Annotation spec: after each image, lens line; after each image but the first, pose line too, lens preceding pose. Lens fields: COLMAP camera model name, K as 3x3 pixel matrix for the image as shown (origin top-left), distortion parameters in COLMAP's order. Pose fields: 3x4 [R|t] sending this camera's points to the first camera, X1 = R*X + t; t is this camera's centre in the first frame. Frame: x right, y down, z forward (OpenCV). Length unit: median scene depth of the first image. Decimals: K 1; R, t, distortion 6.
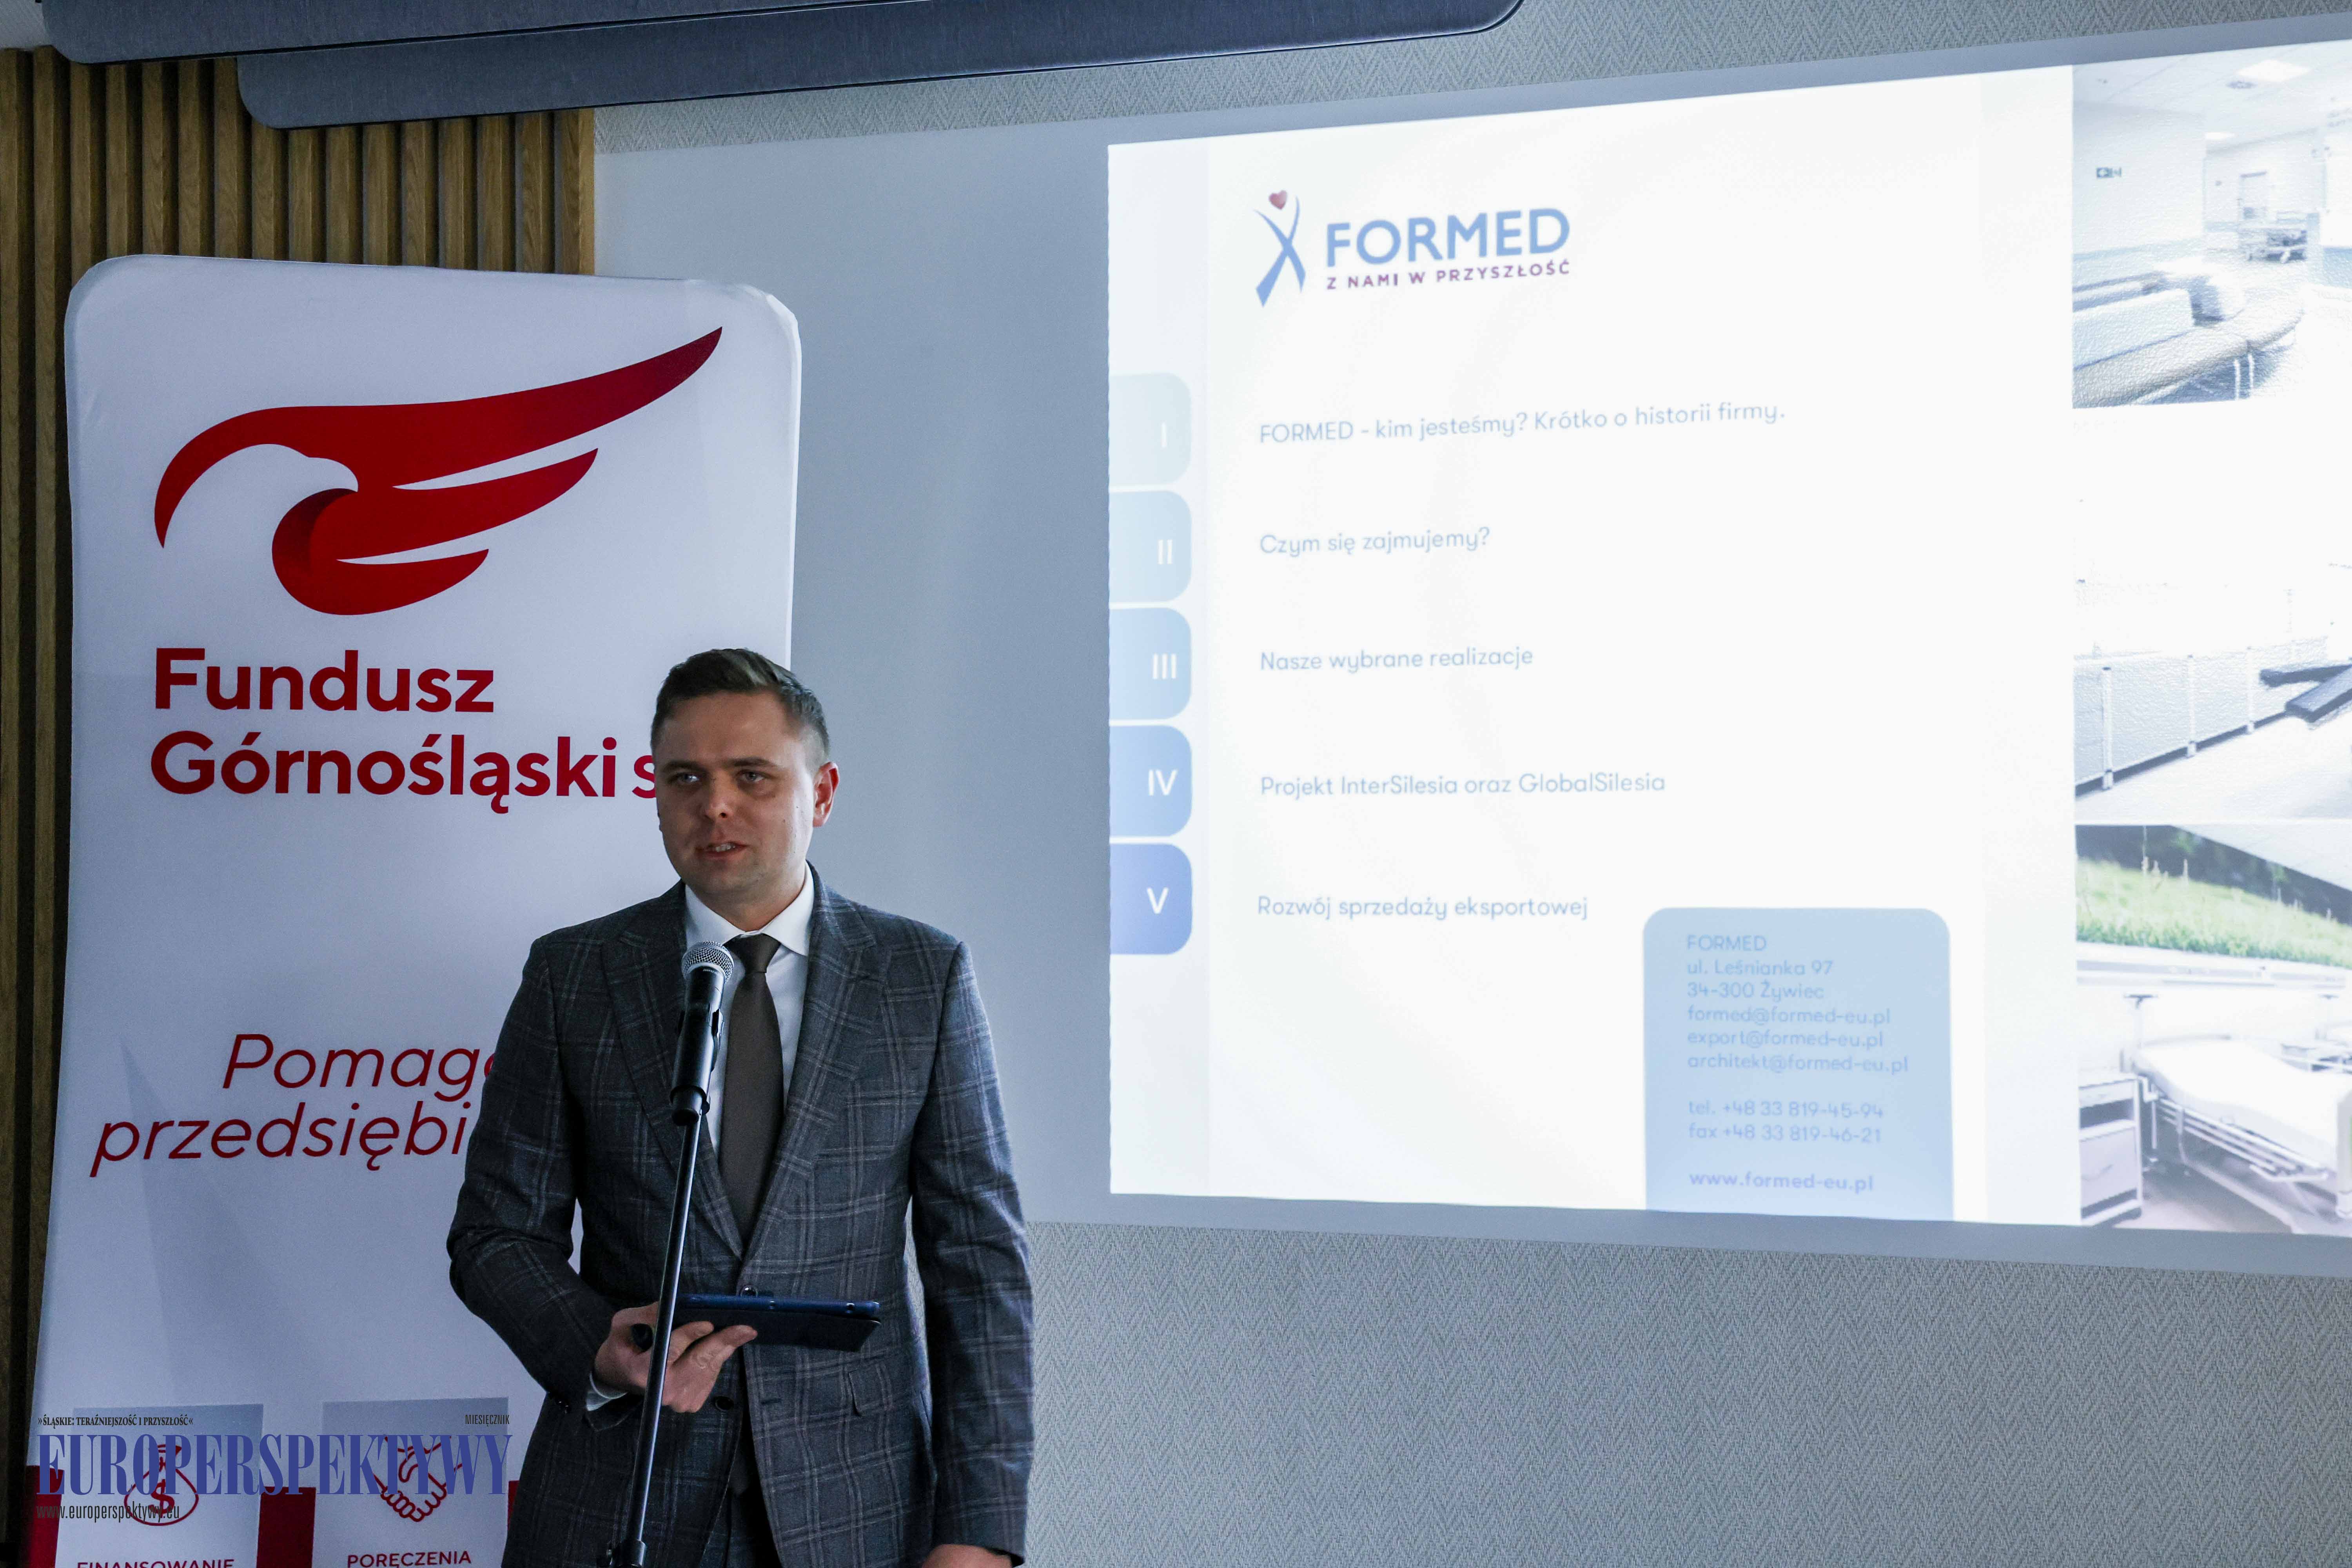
lens RADIAL K [[3648.6, 0, 1183.5], [0, 3648.6, 787.3], [0, 0, 1]] dist [0.181153, 0.000000]
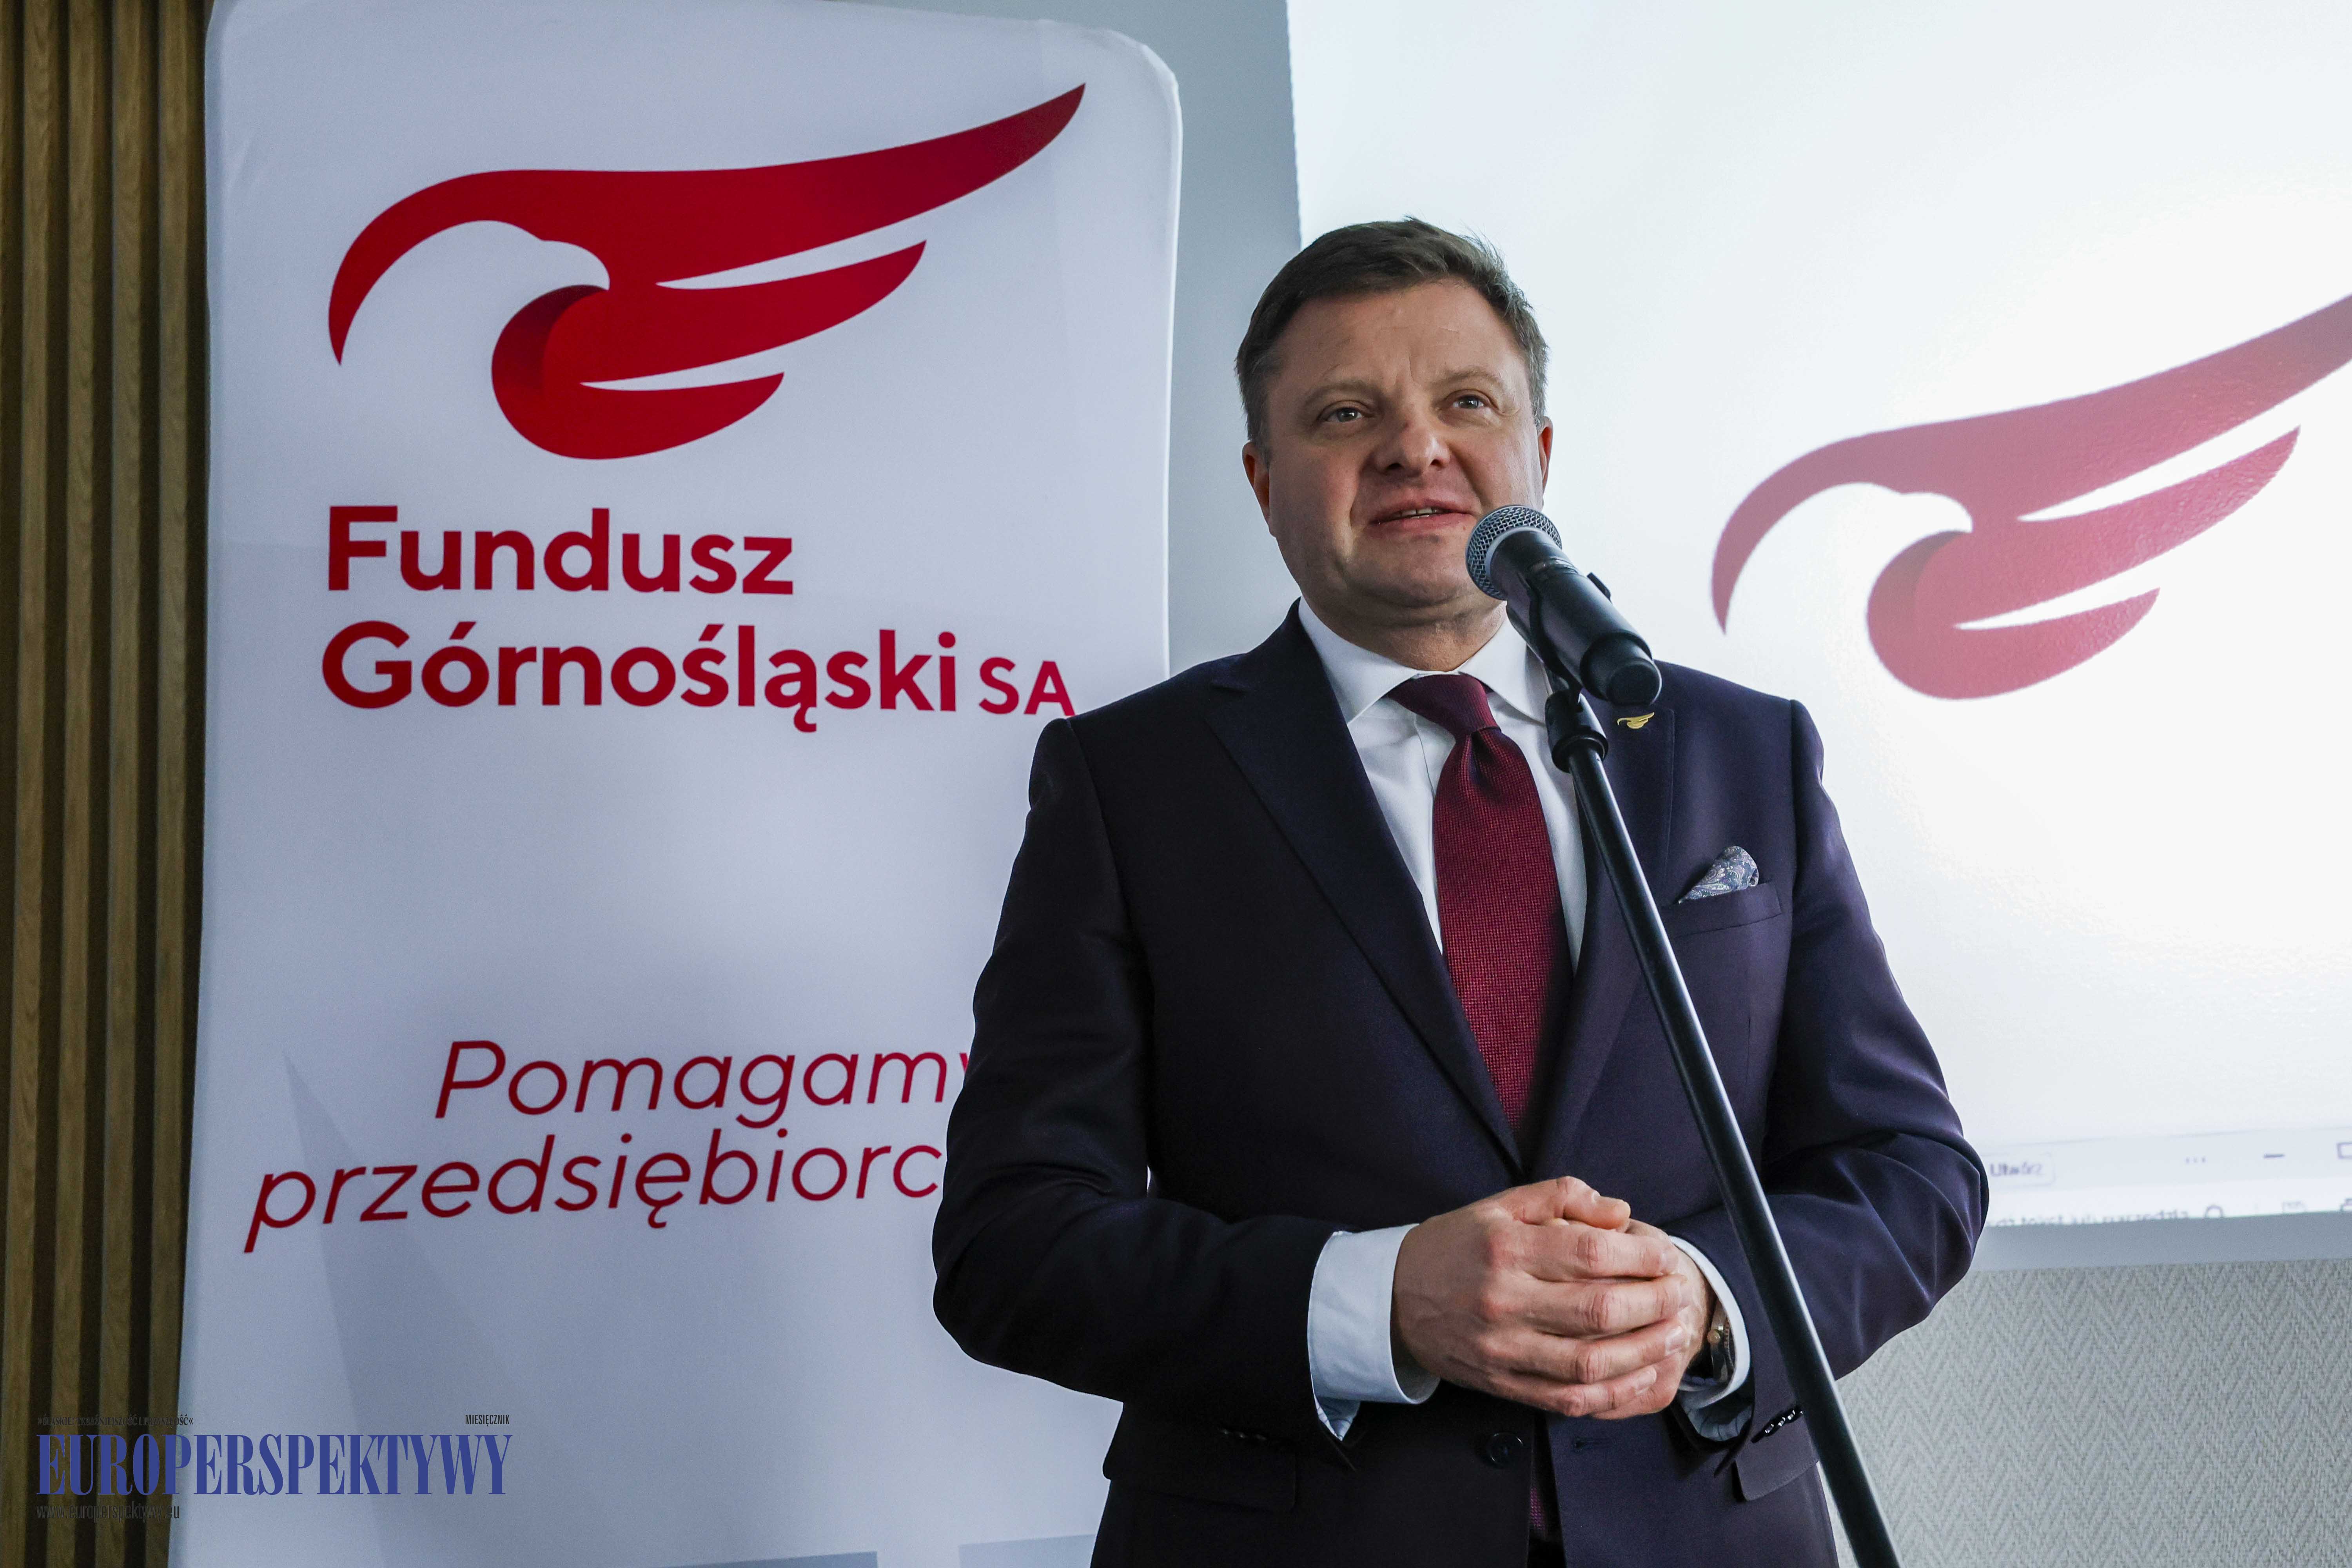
lens RADIAL K [[2712.2, 0, 1166.9], [0, 2712.2, 798.0], [0, 0, 1]] dist [0.049160, 0.000000]
pose [[0.992902, -0.033040, 0.114251, -0.178526], [0.049230, 0.988651, -0.141932, 0.100008], [-0.108265, 0.146549, 0.983261, 0.472571]]
